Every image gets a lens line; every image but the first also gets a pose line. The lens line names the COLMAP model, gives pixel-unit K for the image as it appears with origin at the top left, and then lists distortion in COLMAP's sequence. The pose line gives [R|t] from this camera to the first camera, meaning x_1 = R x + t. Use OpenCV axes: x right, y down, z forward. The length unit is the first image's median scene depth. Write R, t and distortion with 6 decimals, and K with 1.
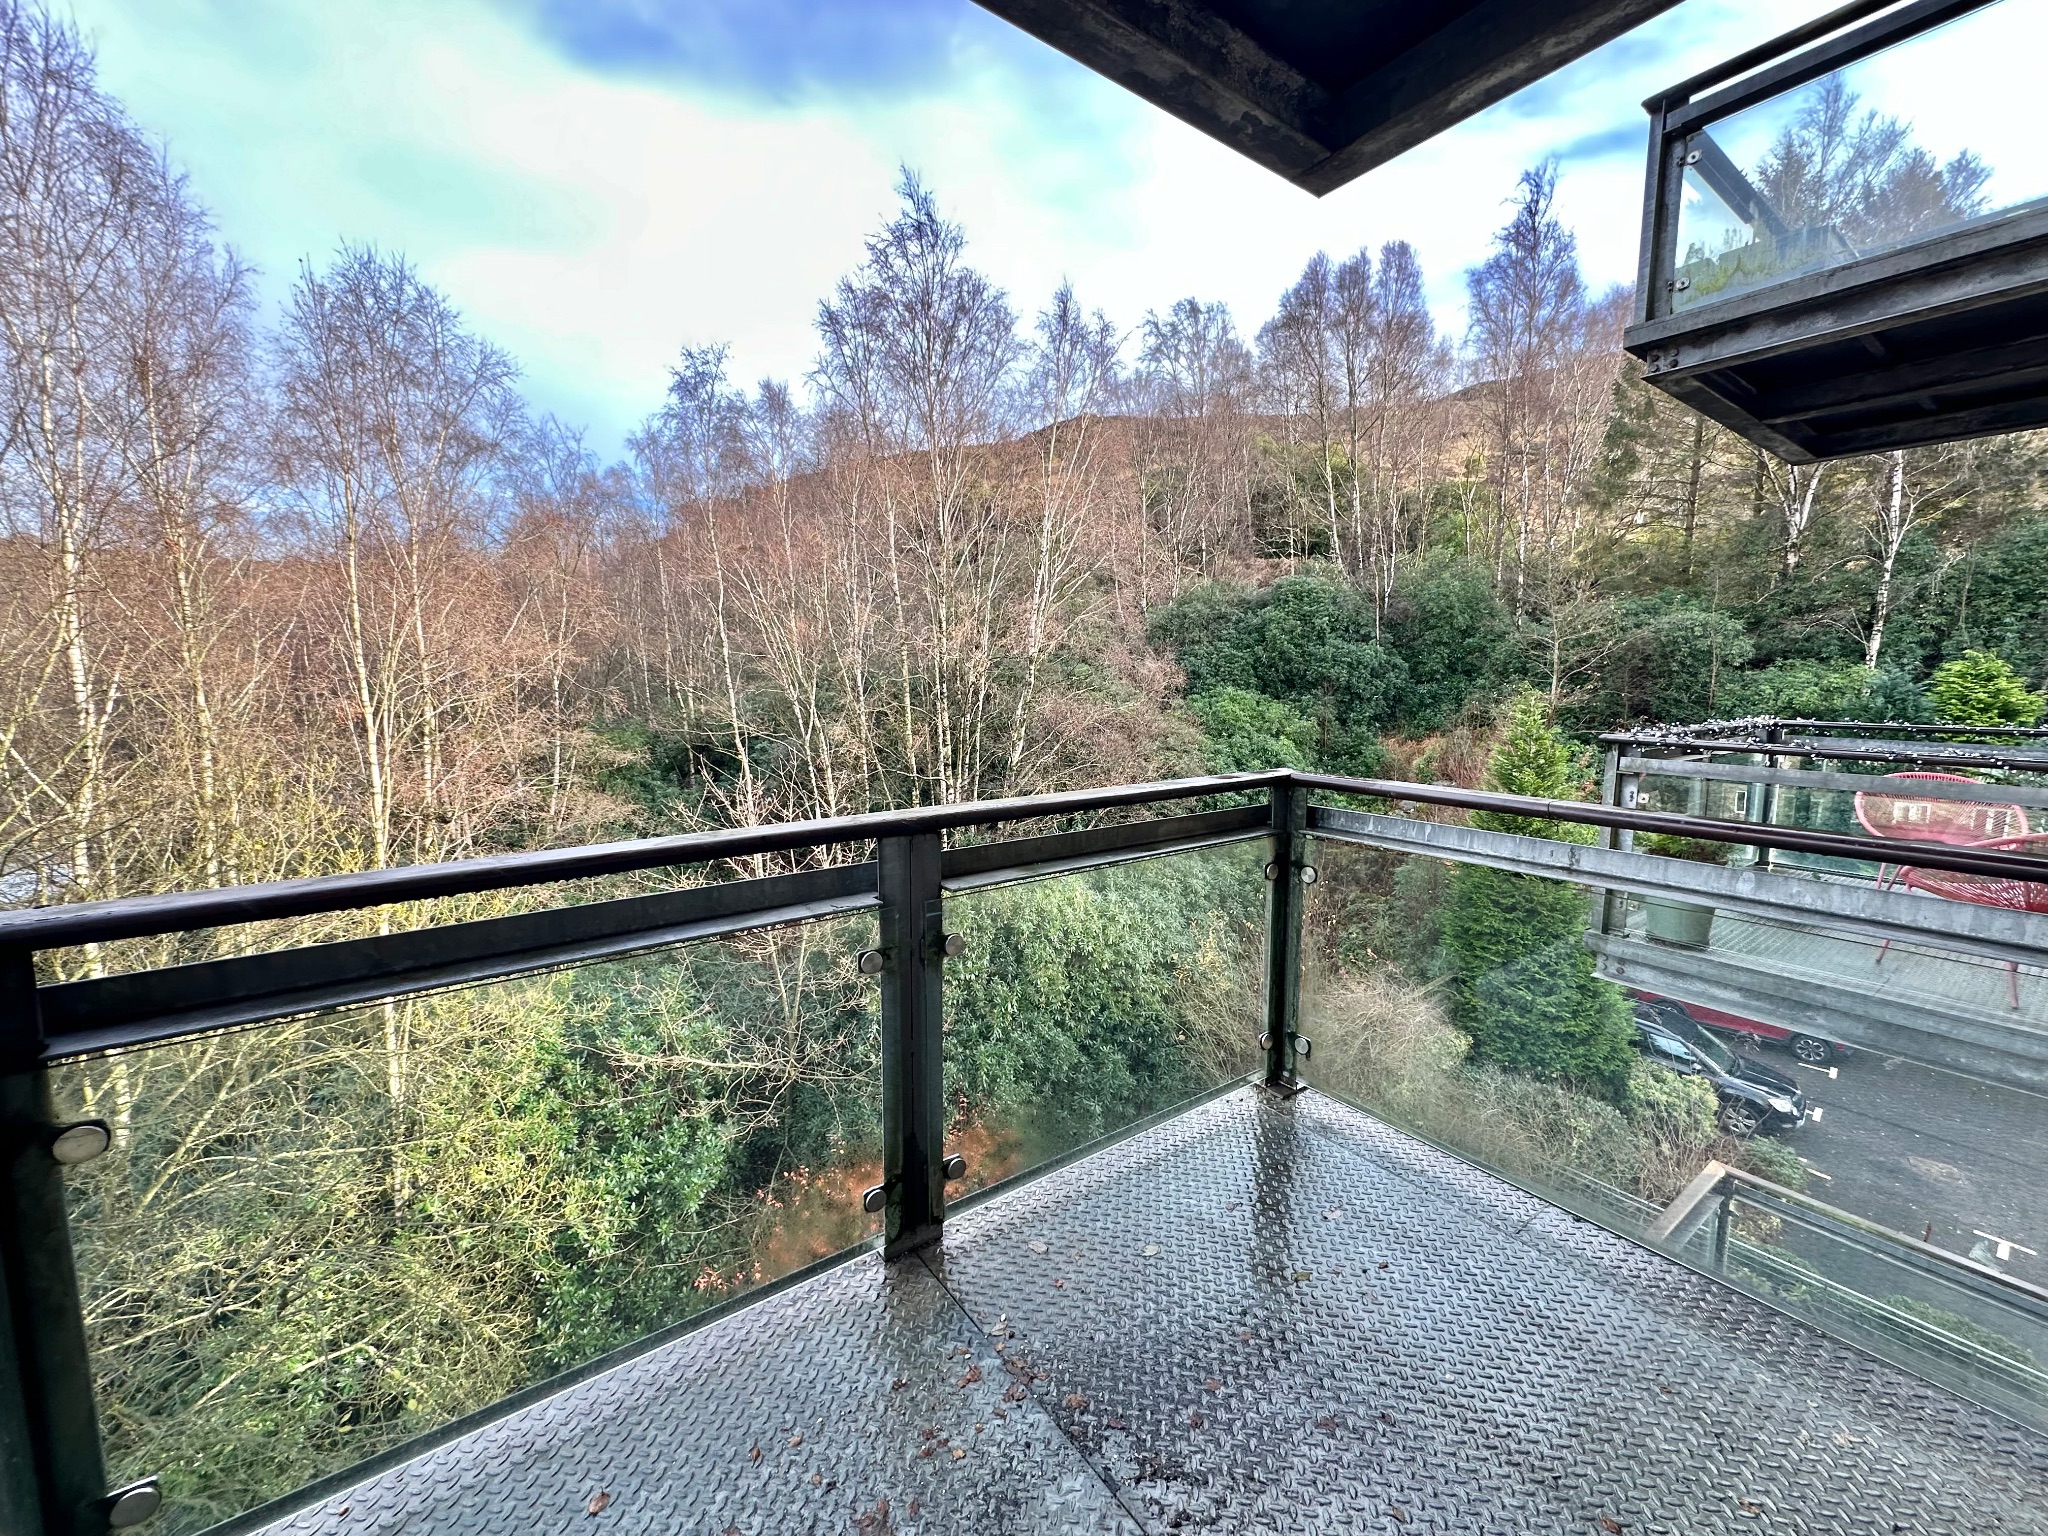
lens RADIAL K [[813.8, 0, 1020.3], [0, 813.8, 762.1], [0, 0, 1]] dist [-0.000844, 0.000475]
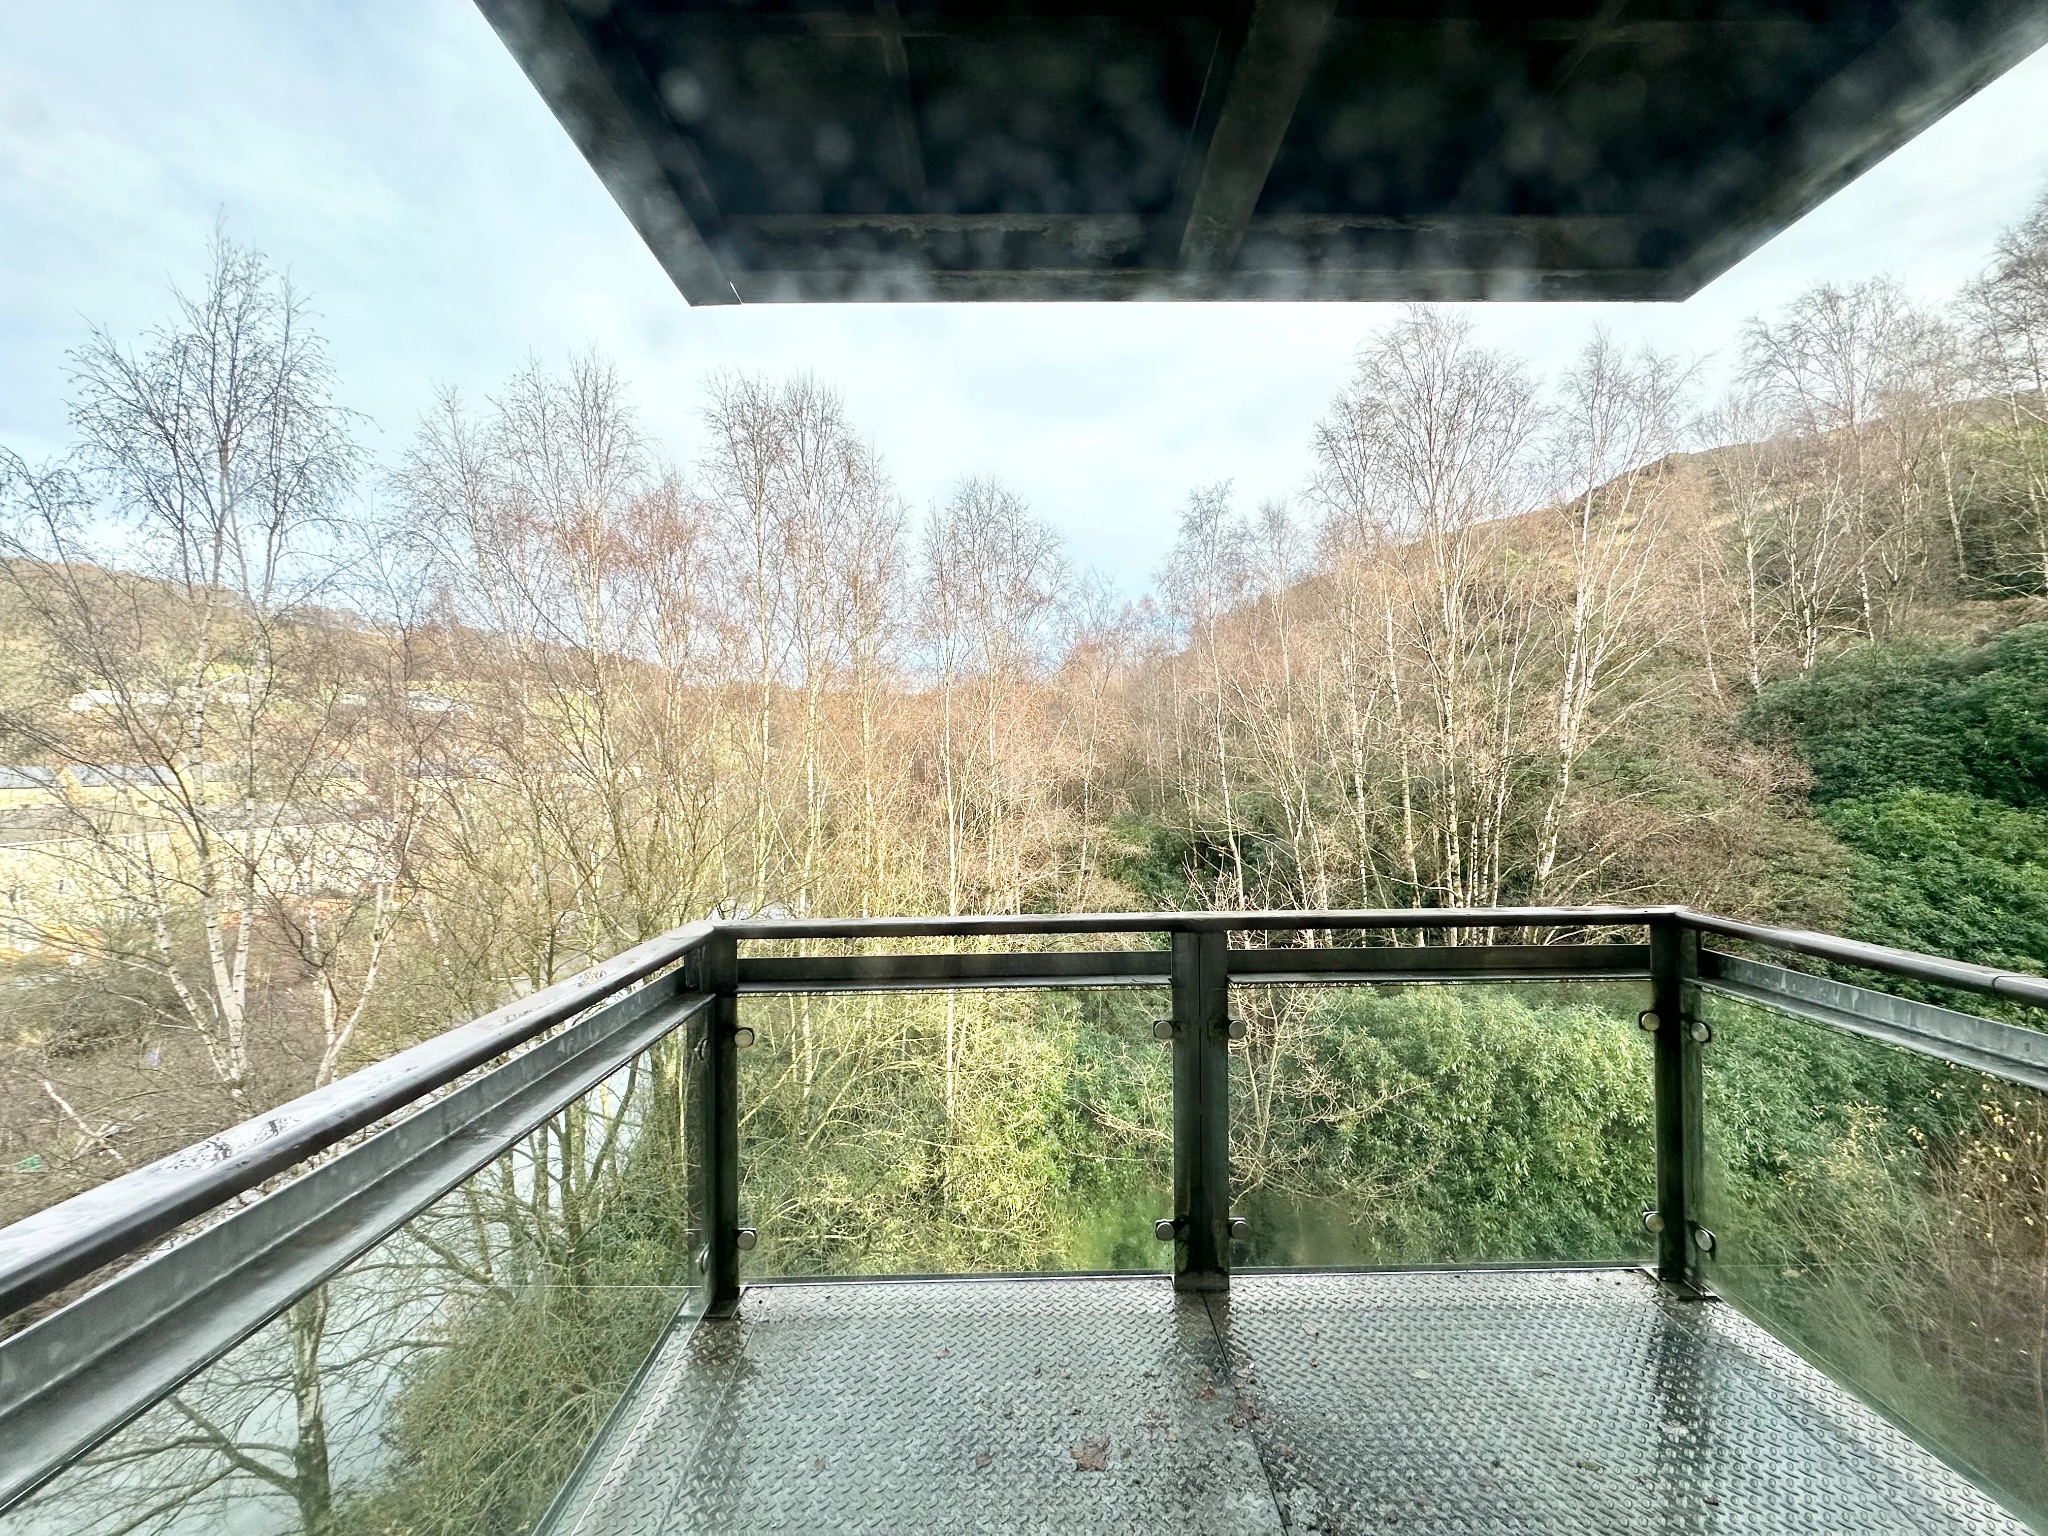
lens RADIAL K [[813.8, 0, 1023.8], [0, 813.8, 765.5], [0, 0, 1]] dist [-0.000844, 0.000475]
pose [[0.819641, -0.014611, -0.572691, 0.052422], [-0.051605, 0.993727, -0.099211, -0.004084], [0.570548, 0.110871, 0.813746, -0.028956]]
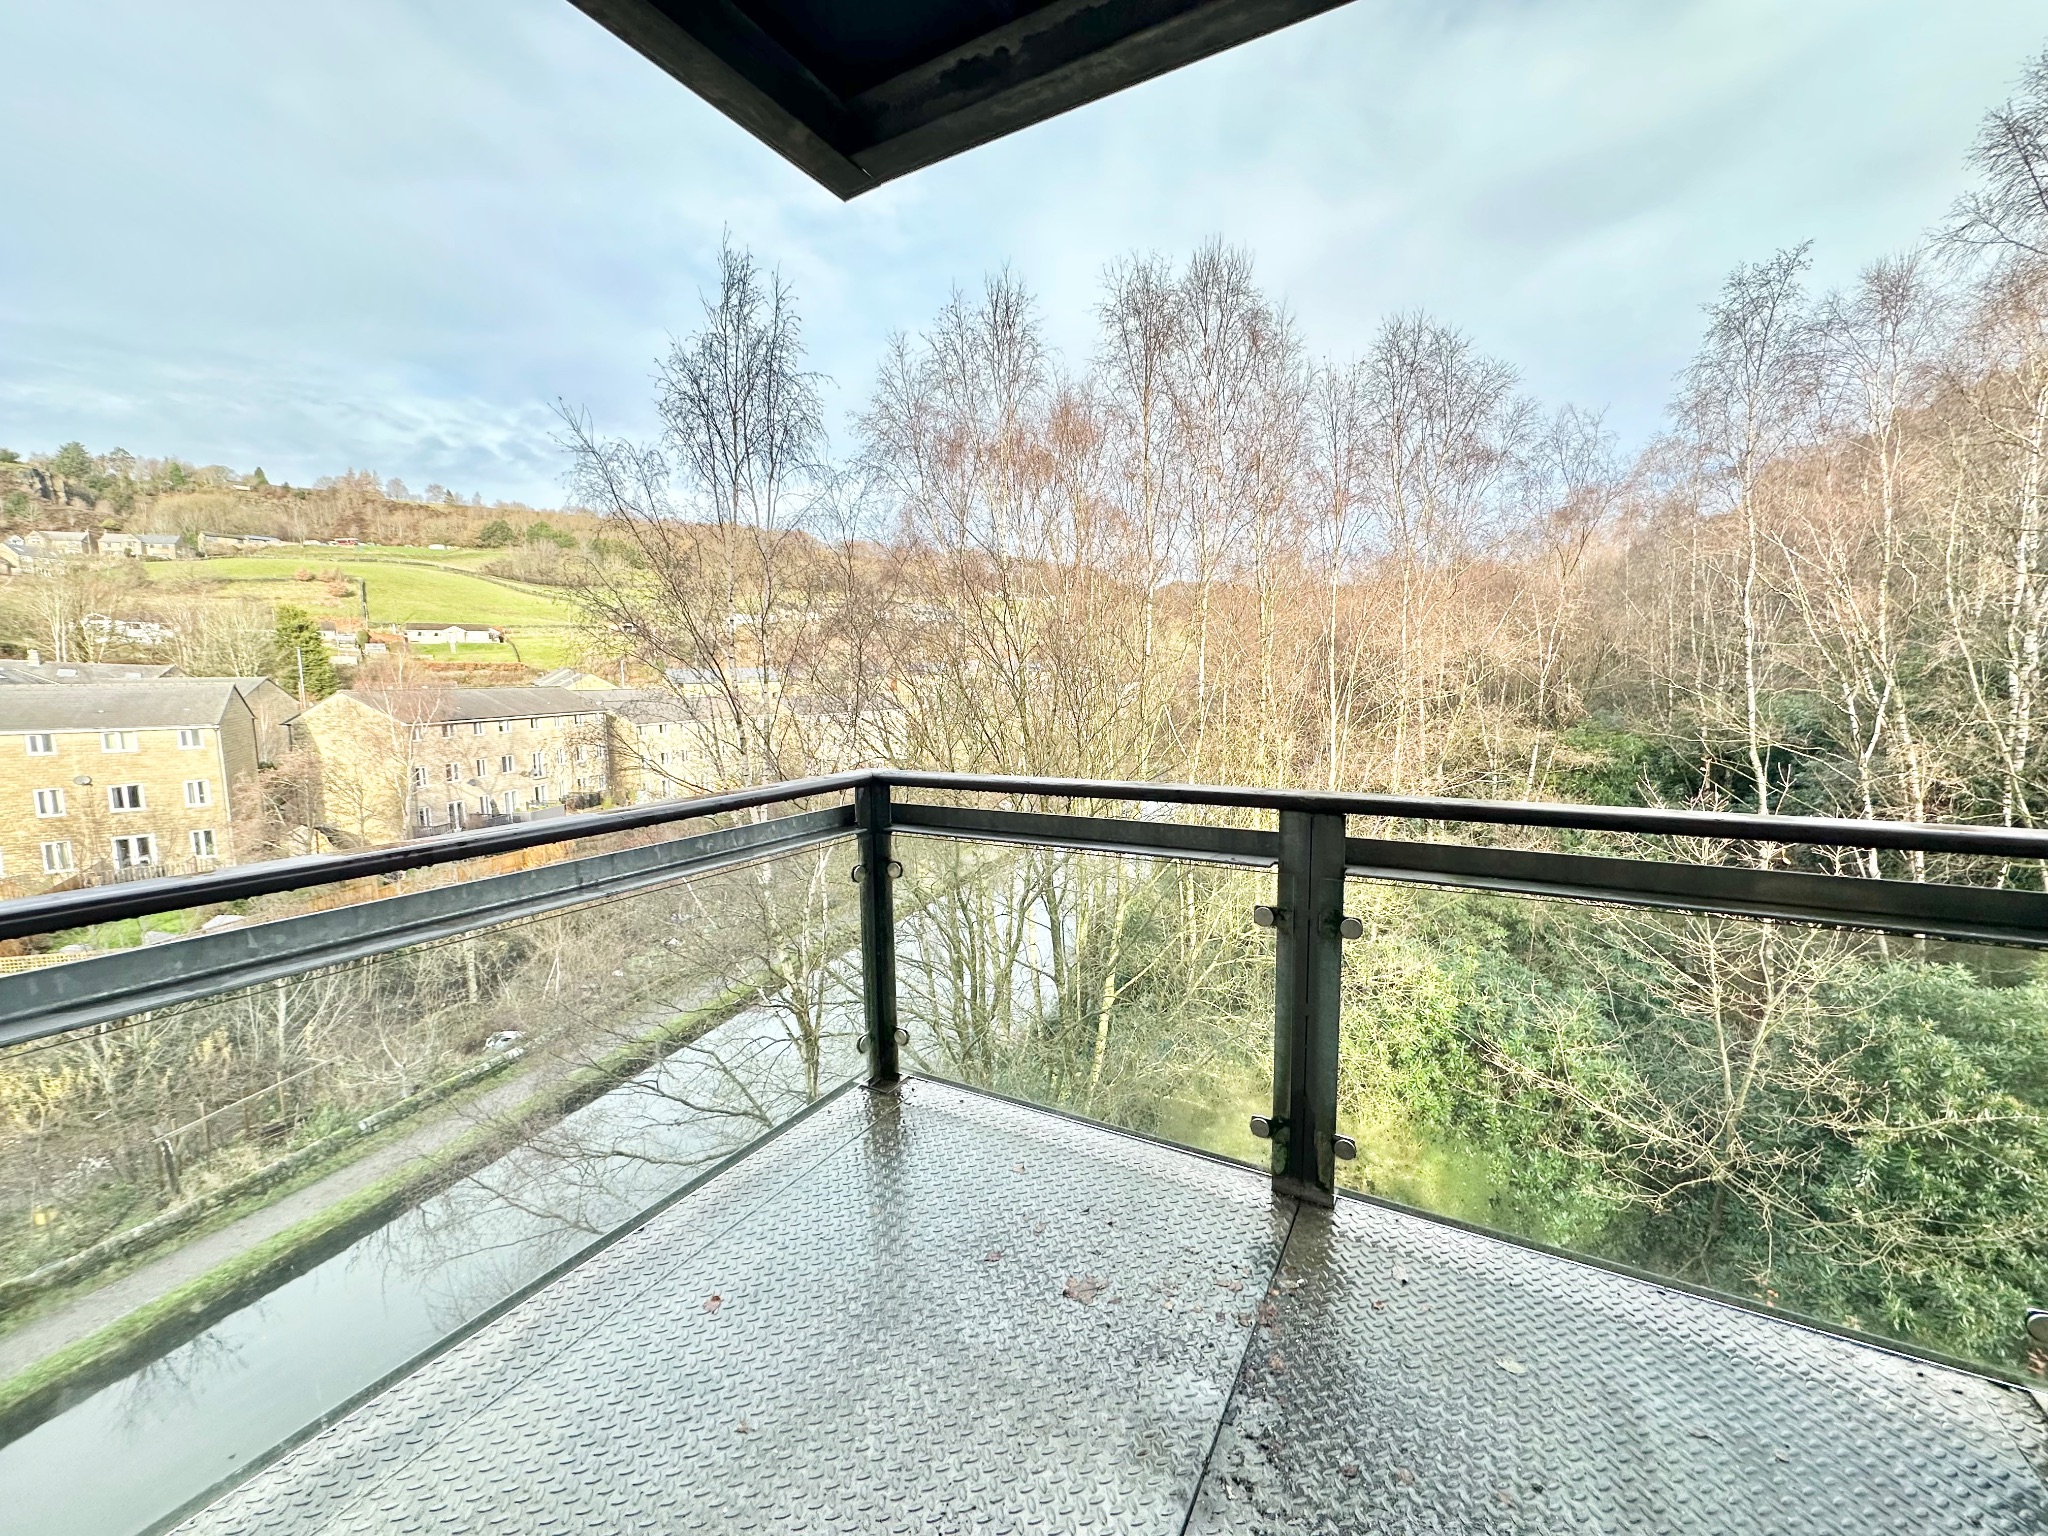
lens RADIAL K [[813.8, 0, 1029.8], [0, 813.8, 766.5], [0, 0, 1]] dist [-0.000844, 0.000475]
pose [[0.424857, 0.092680, -0.900504, 0.096232], [-0.087211, 0.994309, 0.061188, -0.000791], [0.901050, 0.052538, 0.430522, 0.027928]]
